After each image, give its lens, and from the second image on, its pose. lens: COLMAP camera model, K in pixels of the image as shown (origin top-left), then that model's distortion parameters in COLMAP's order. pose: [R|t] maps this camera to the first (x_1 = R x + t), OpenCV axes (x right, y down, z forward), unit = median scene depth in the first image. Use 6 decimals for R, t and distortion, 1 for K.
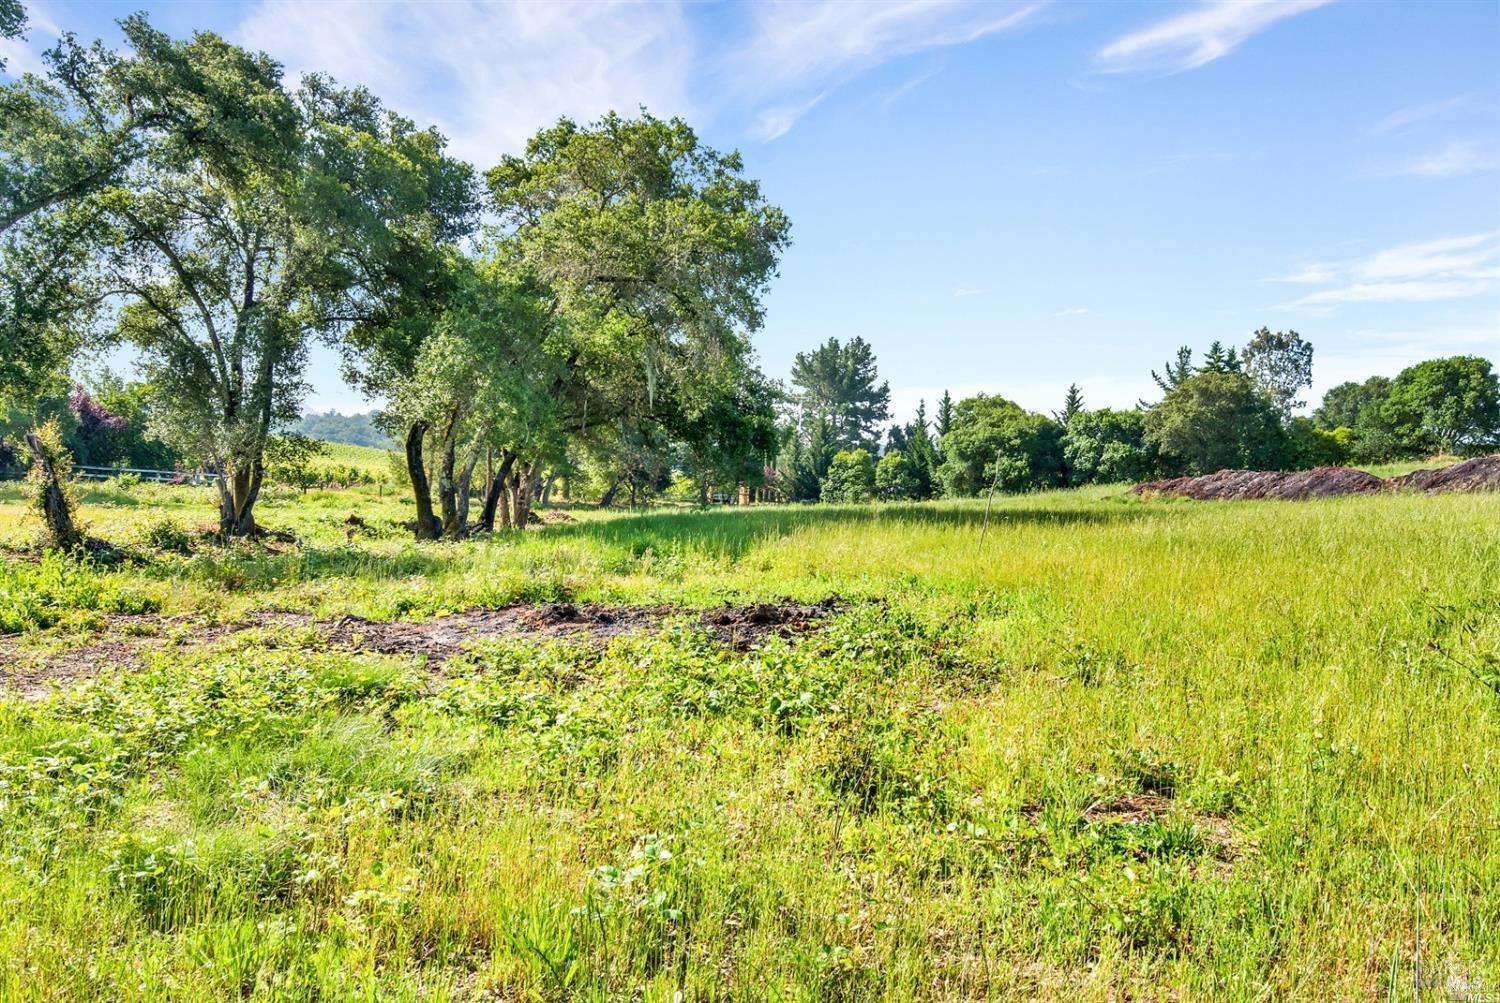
lens RADIAL K [[1128.1, 0, 755.3], [0, 1128.1, 494.8], [0, 0, 1]] dist [-0.058086, -0.000628]
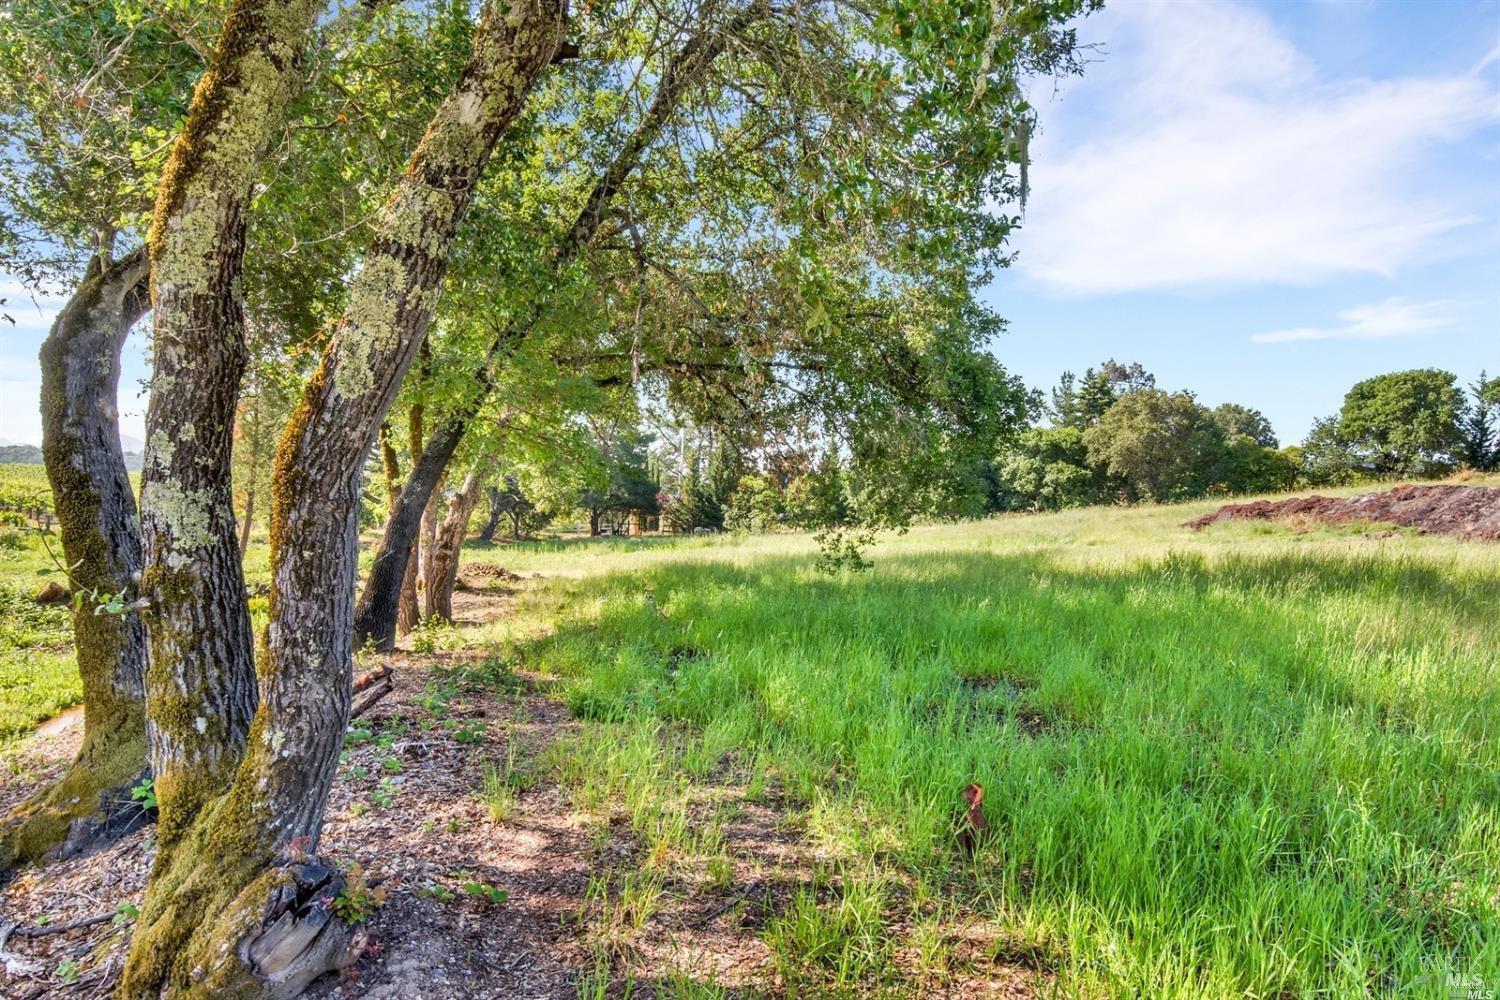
lens RADIAL K [[952.5, 0, 749.8], [0, 952.5, 499.7], [0, 0, 1]] dist [0.002603, 0.000204]
pose [[0.982907, -0.007236, 0.183959, -0.070732], [0.011392, 0.999703, -0.021542, -0.002515], [-0.183748, 0.023269, 0.982698, 0.271685]]
